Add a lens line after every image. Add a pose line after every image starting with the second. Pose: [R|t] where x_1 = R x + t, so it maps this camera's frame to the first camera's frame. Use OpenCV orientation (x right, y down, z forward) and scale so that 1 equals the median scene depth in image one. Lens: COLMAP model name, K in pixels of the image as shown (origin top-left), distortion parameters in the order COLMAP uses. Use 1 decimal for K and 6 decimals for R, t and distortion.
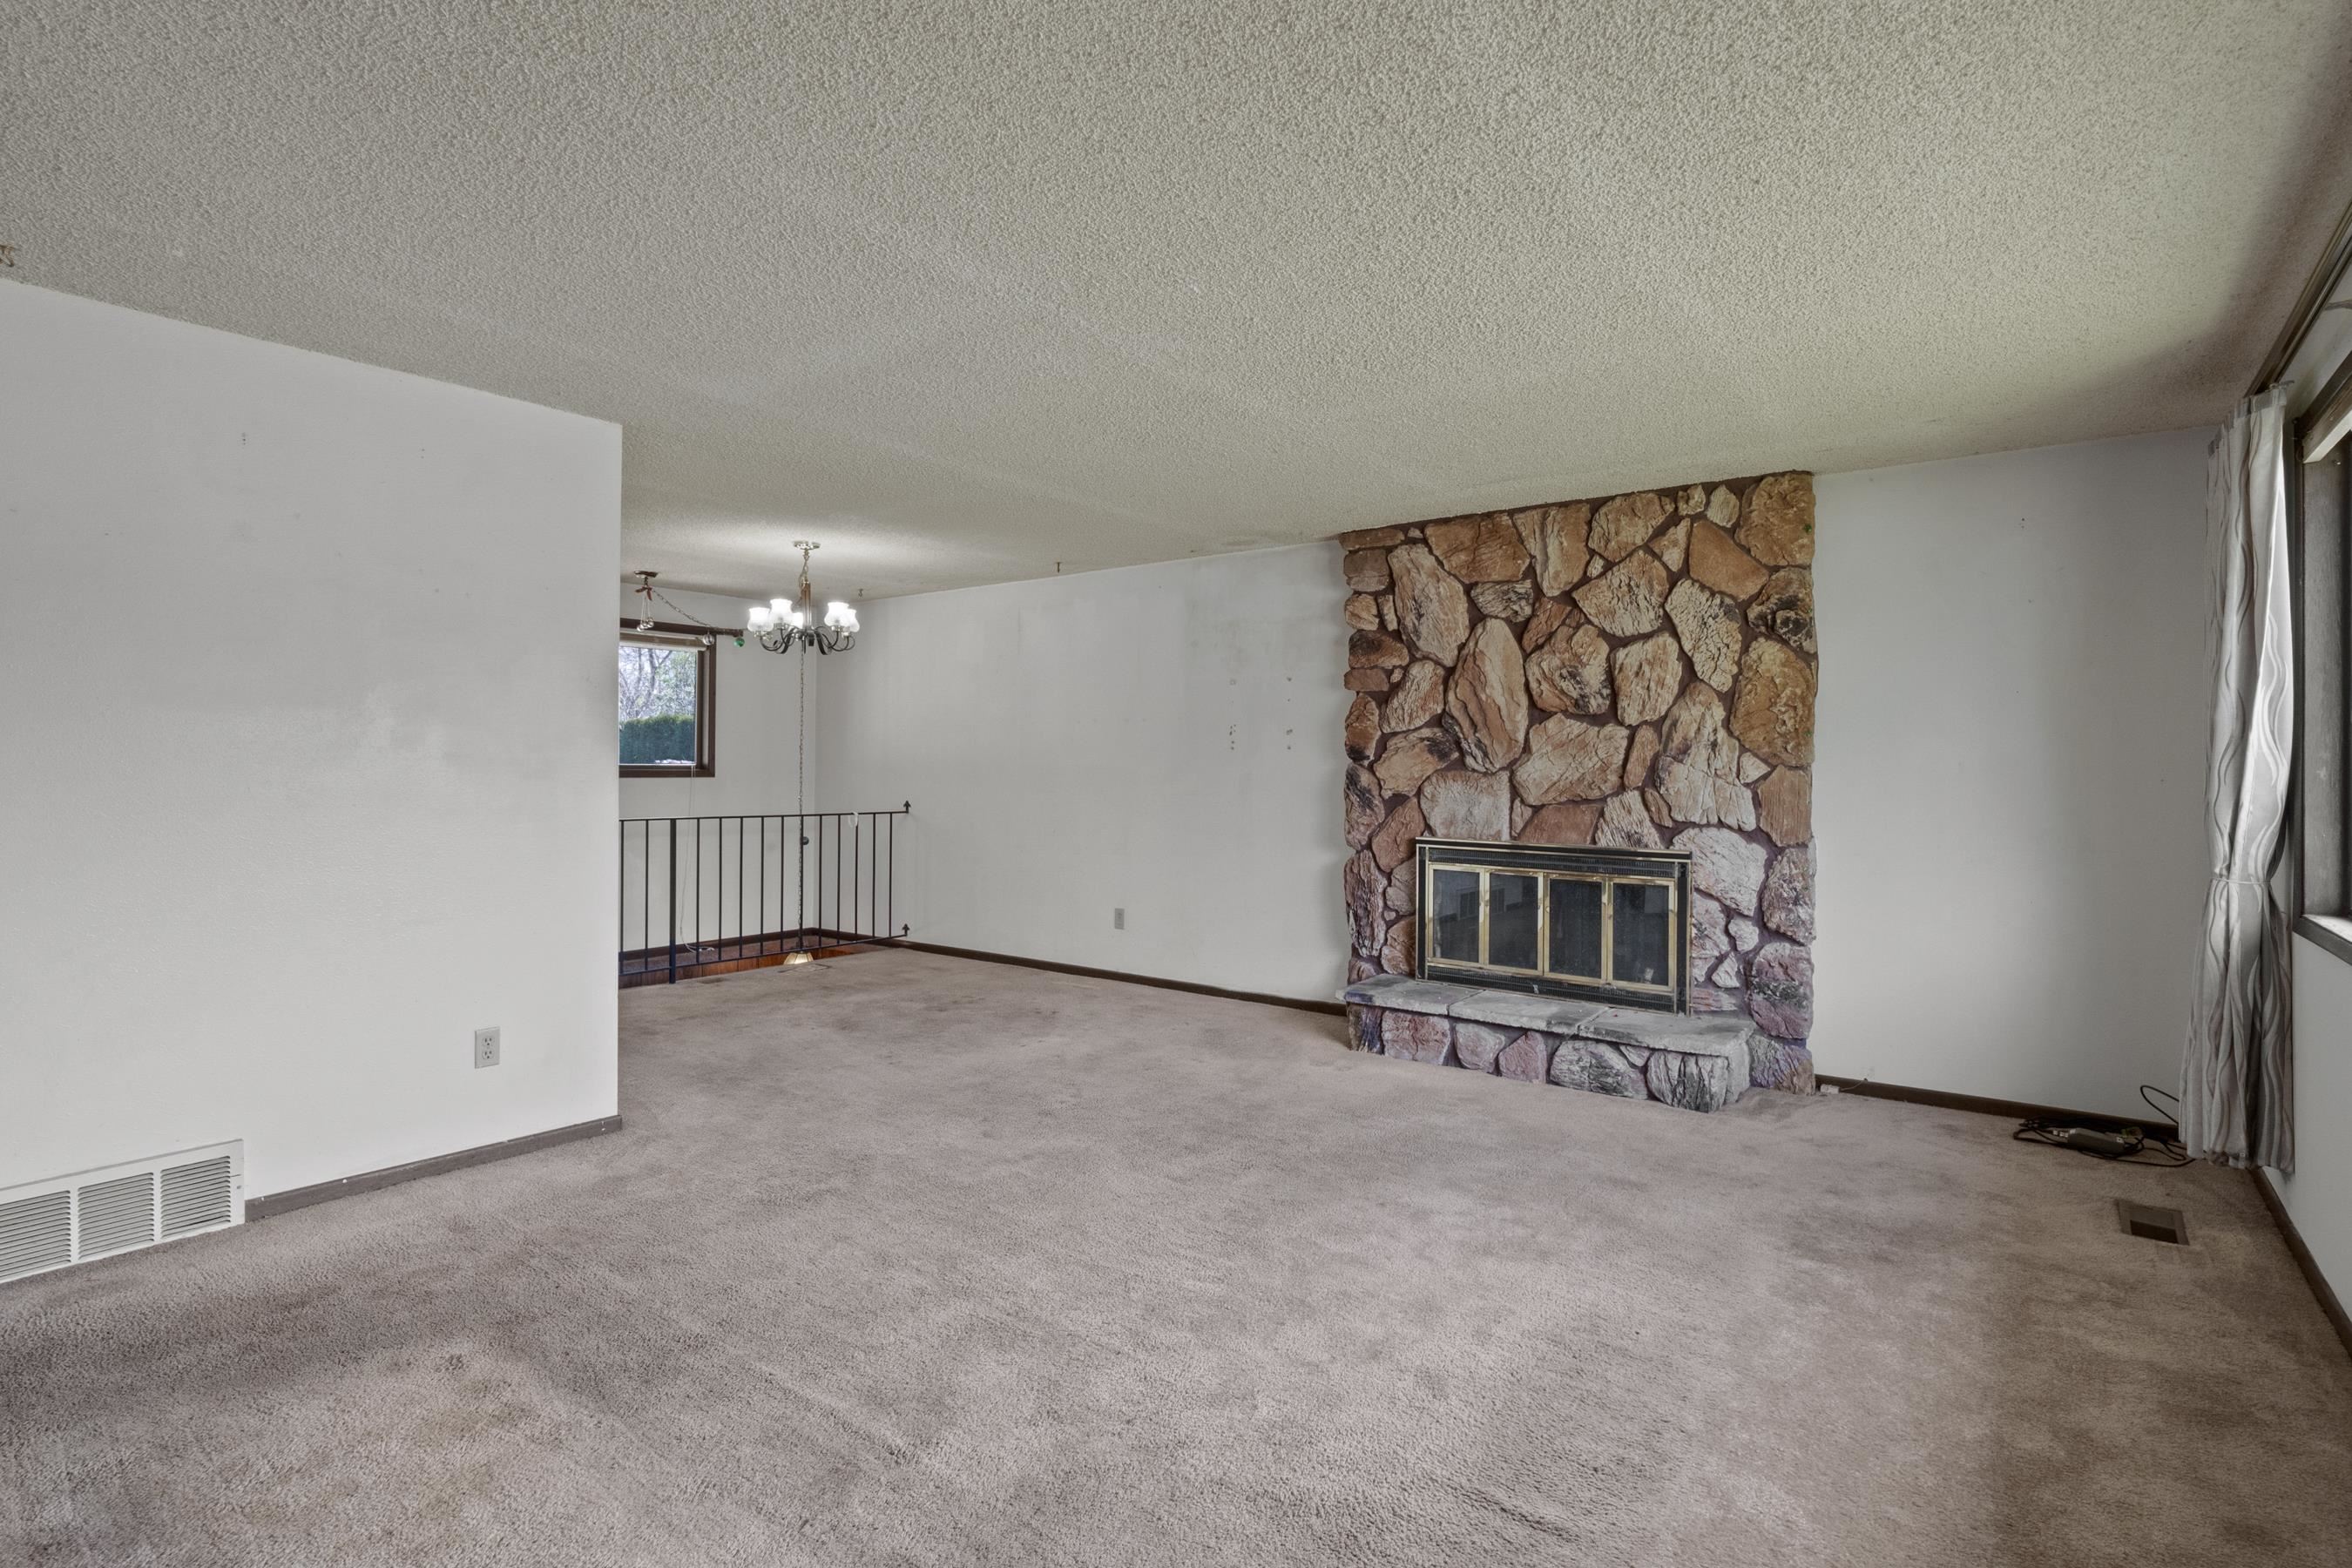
lens RADIAL K [[1145.7, 0, 1161.8], [0, 1145.7, 762.7], [0, 0, 1]] dist [0.001182, -0.012965]
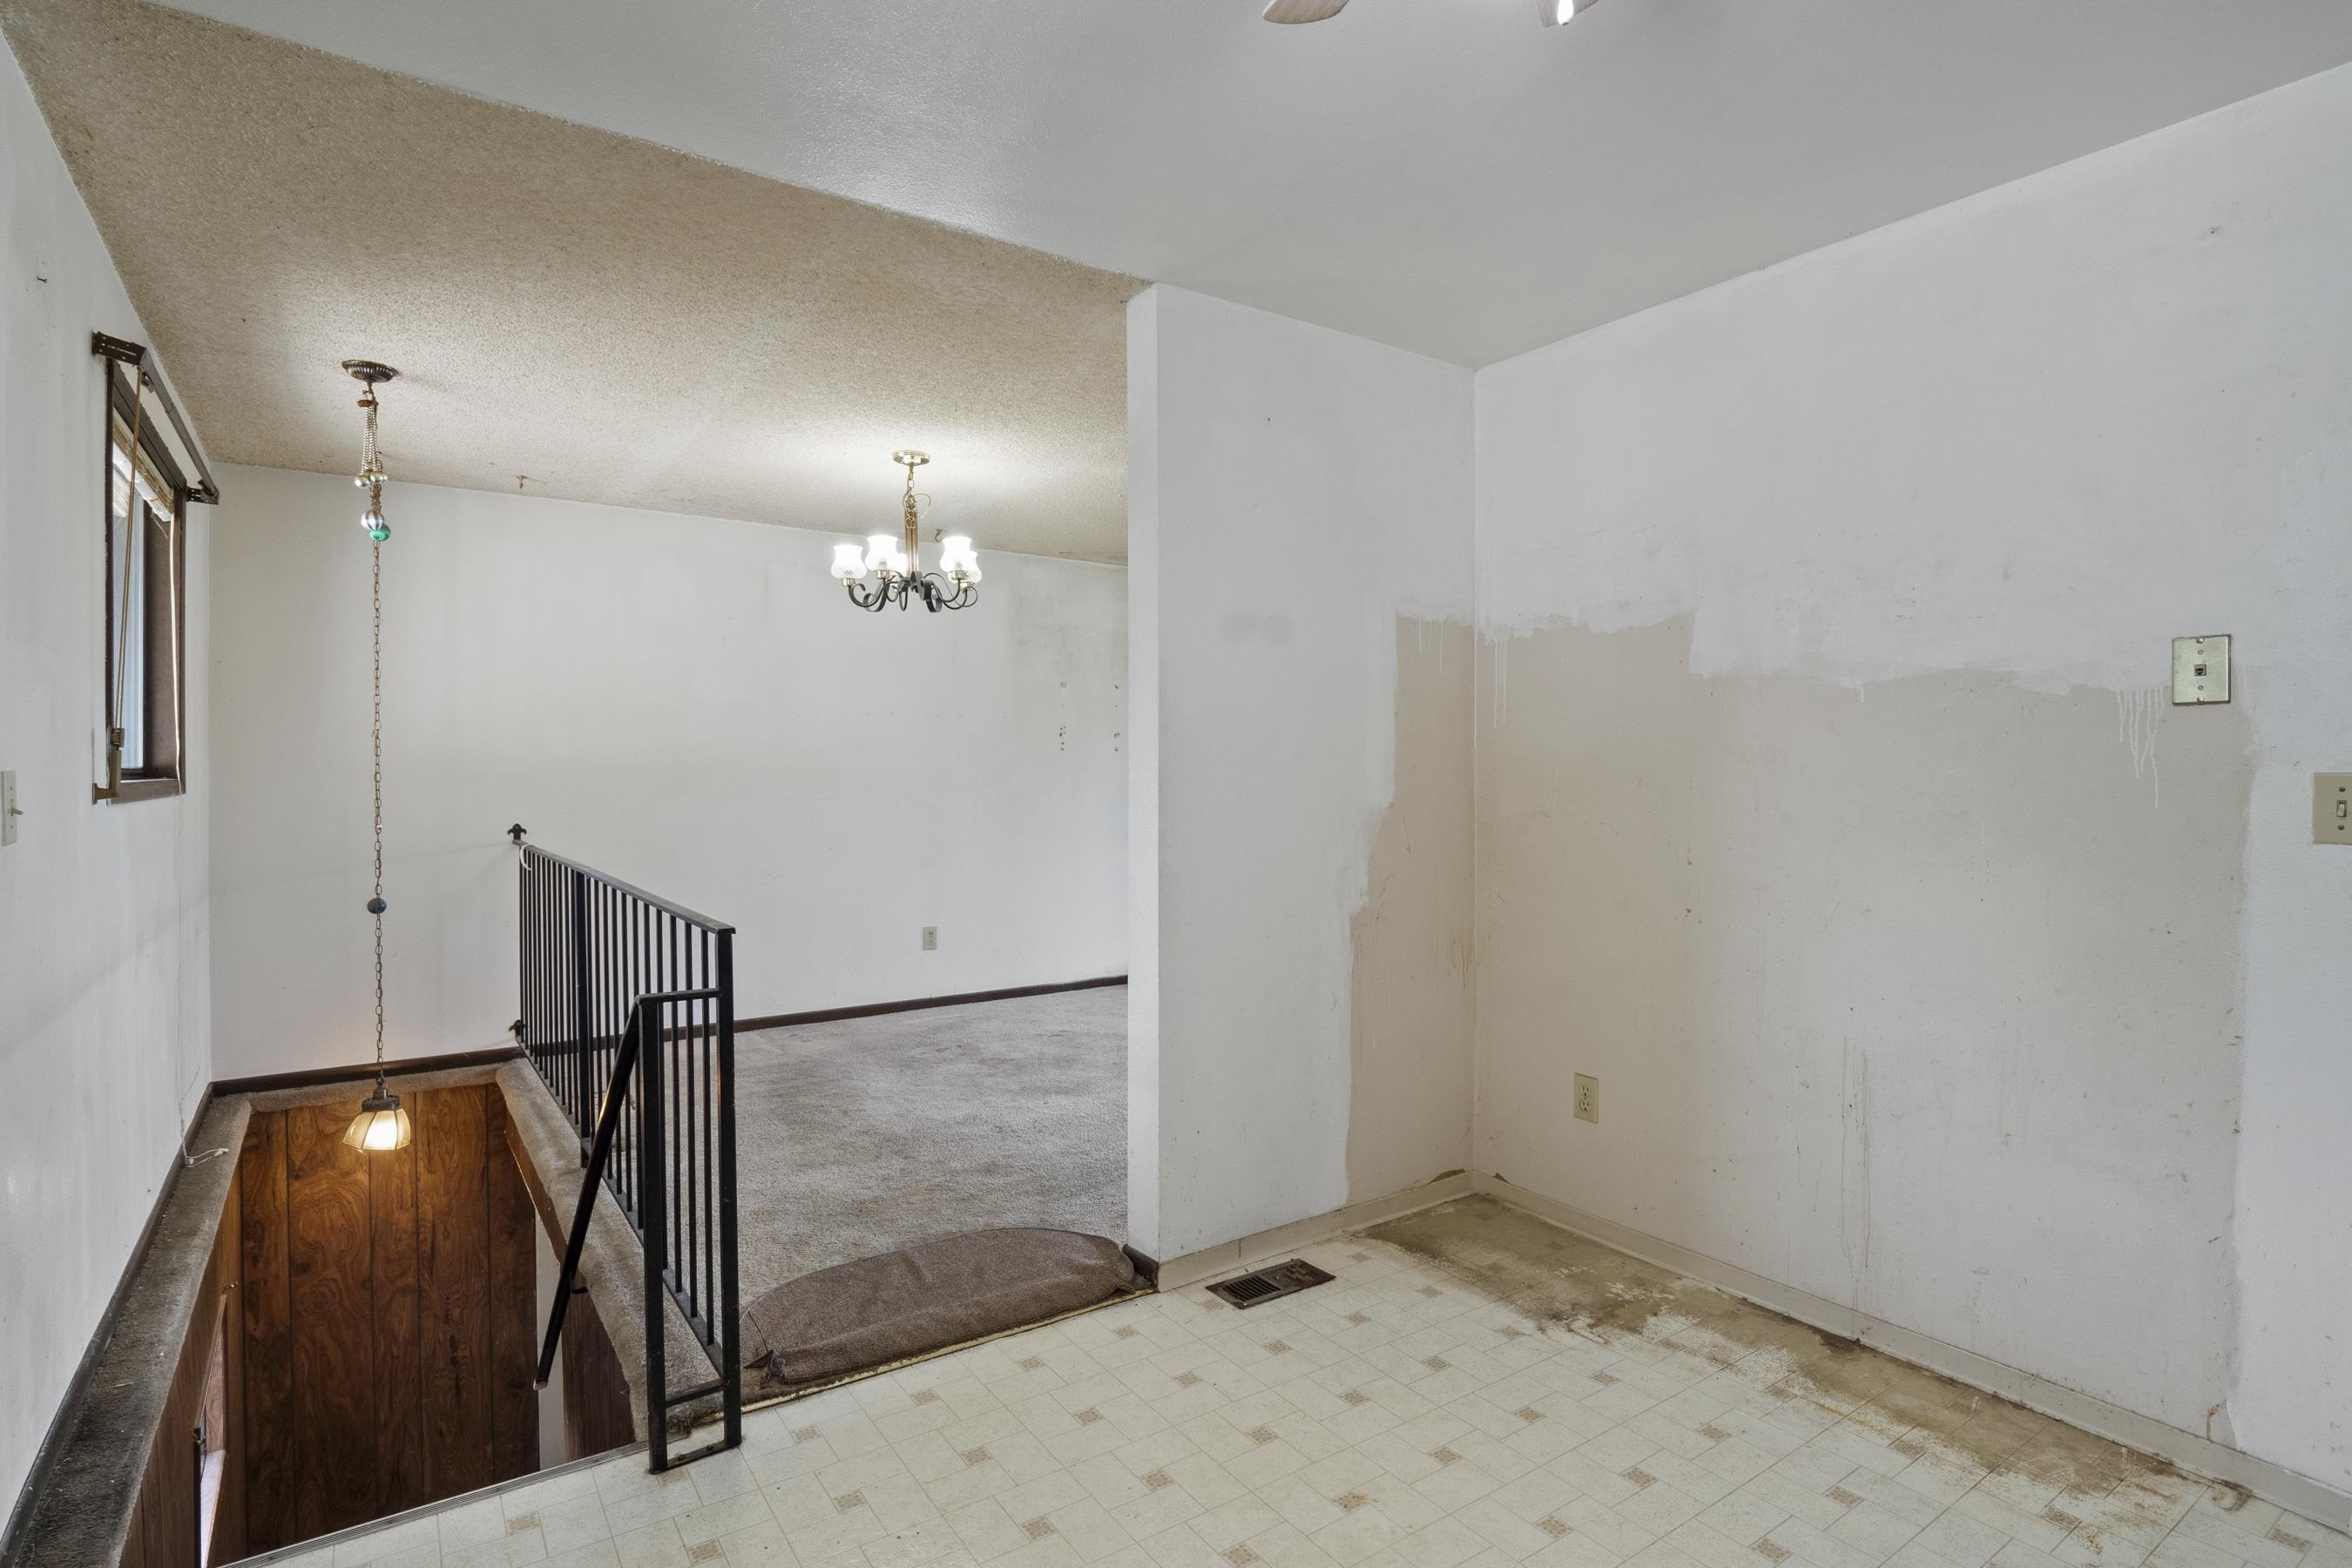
lens RADIAL K [[1142.4, 0, 1160.5], [0, 1142.4, 776.8], [0, 0, 1]] dist [-0.018168, 0.000656]
pose [[0.308702, -0.011700, 0.951087, -1.100270], [-0.001598, 0.999917, 0.012820, -0.001133], [-0.951157, -0.005478, 0.308658, 0.743732]]
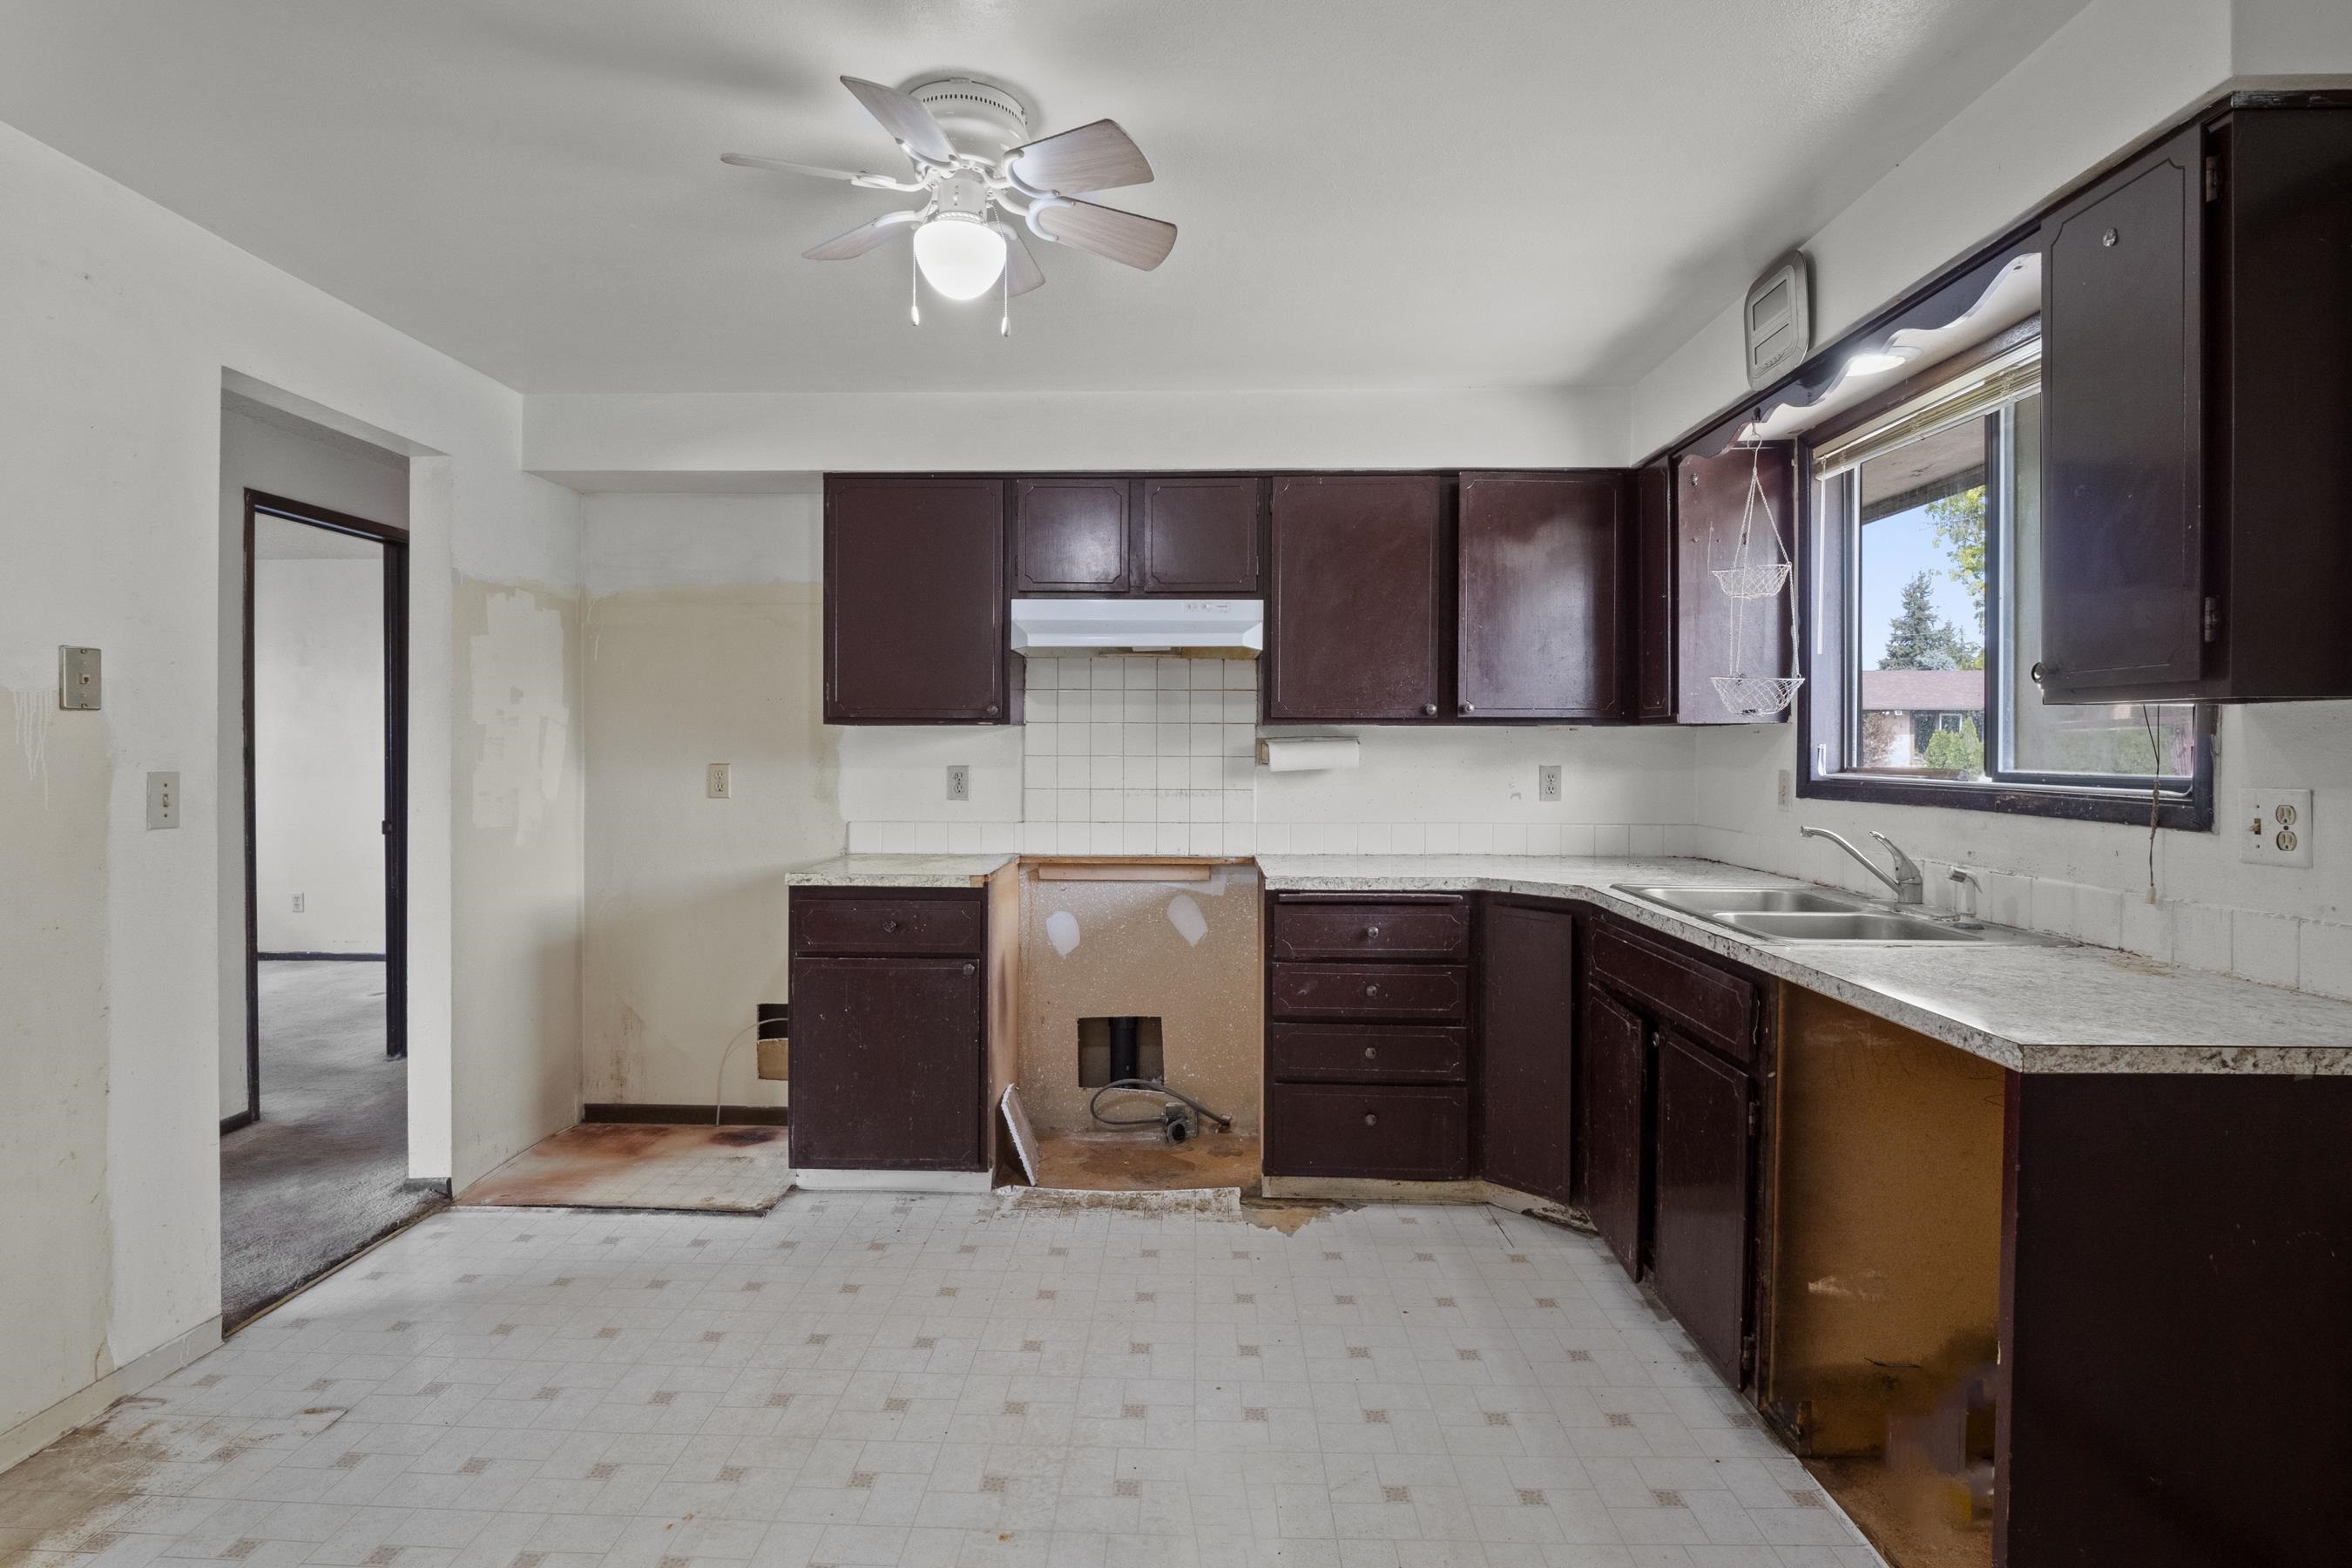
lens RADIAL K [[1145.7, 0, 1161.8], [0, 1145.7, 762.7], [0, 0, 1]] dist [0.001182, -0.012965]
pose [[-0.805684, -0.001604, -0.592343, -0.689373], [-0.005447, 0.999974, 0.004701, -0.006549], [0.592320, 0.007014, -0.805672, 1.104273]]
